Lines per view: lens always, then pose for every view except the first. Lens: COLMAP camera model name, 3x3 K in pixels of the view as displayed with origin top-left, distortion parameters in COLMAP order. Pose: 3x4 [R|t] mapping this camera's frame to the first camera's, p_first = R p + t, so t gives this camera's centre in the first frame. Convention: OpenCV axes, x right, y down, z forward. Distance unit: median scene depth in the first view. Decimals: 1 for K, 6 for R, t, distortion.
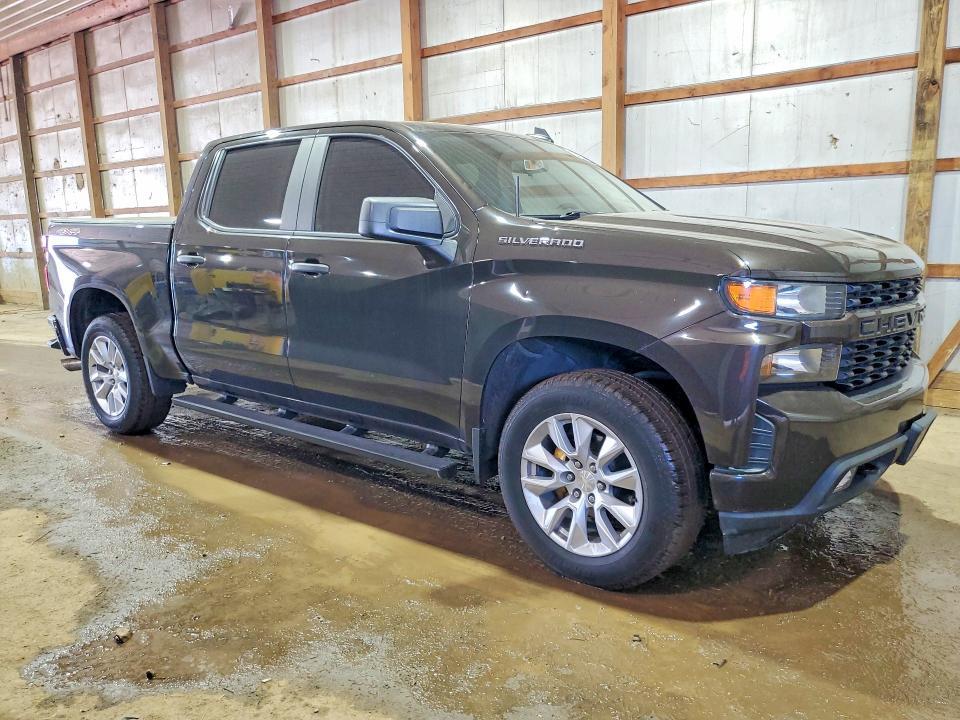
lens RADIAL K [[767.1, 0, 486.8], [0, 767.1, 360.0], [0, 0, 1]] dist [-0.012233, -0.005634]
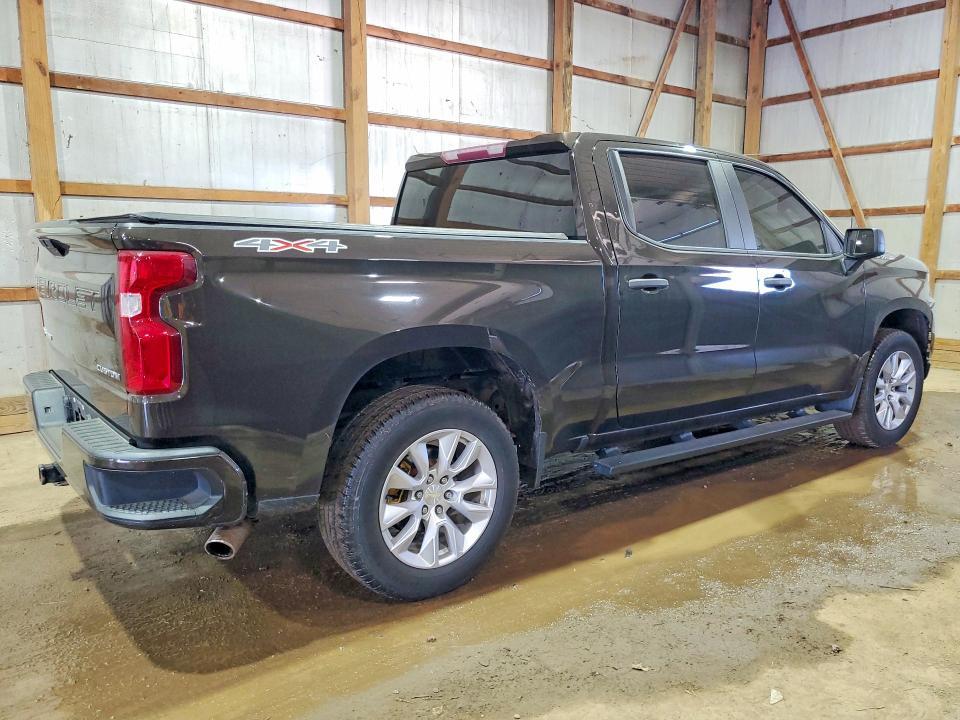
lens RADIAL K [[767.1, 0, 486.6], [0, 767.1, 362.4], [0, 0, 1]] dist [-0.012233, -0.005634]
pose [[0.240235, -0.130203, 0.961943, -1.191264], [0.151392, 0.983863, 0.095362, -0.142851], [-0.958837, 0.122721, 0.256070, 0.946684]]
